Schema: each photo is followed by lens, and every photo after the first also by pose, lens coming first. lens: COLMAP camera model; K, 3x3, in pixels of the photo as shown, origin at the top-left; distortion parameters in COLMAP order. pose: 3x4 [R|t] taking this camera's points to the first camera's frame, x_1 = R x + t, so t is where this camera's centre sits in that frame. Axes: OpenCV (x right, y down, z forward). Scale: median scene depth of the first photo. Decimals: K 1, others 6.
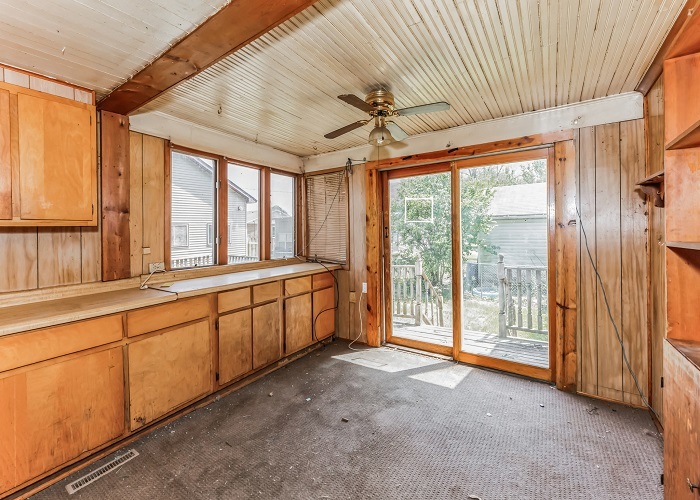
lens RADIAL K [[303.4, 0, 346.1], [0, 303.4, 240.8], [0, 0, 1]] dist [-0.002680, -0.000573]
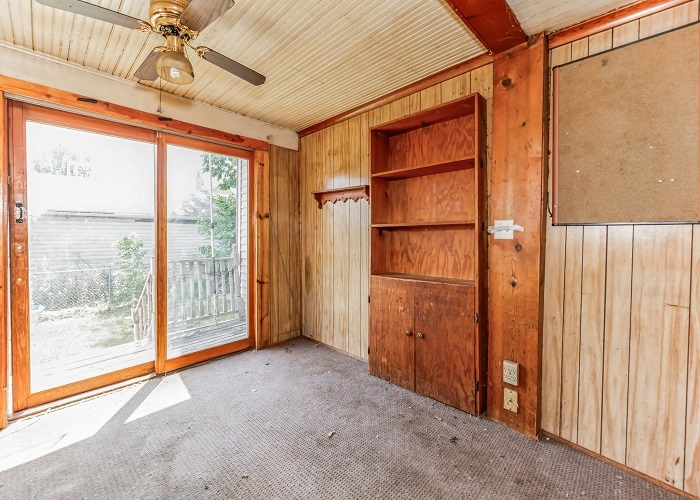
lens RADIAL K [[303.4, 0, 346.1], [0, 303.4, 240.8], [0, 0, 1]] dist [-0.002680, -0.000573]
pose [[0.144298, -0.010469, 0.989479, -0.404277], [0.018280, 0.999802, 0.007913, 0.037208], [-0.989365, 0.016946, 0.144460, 0.400784]]
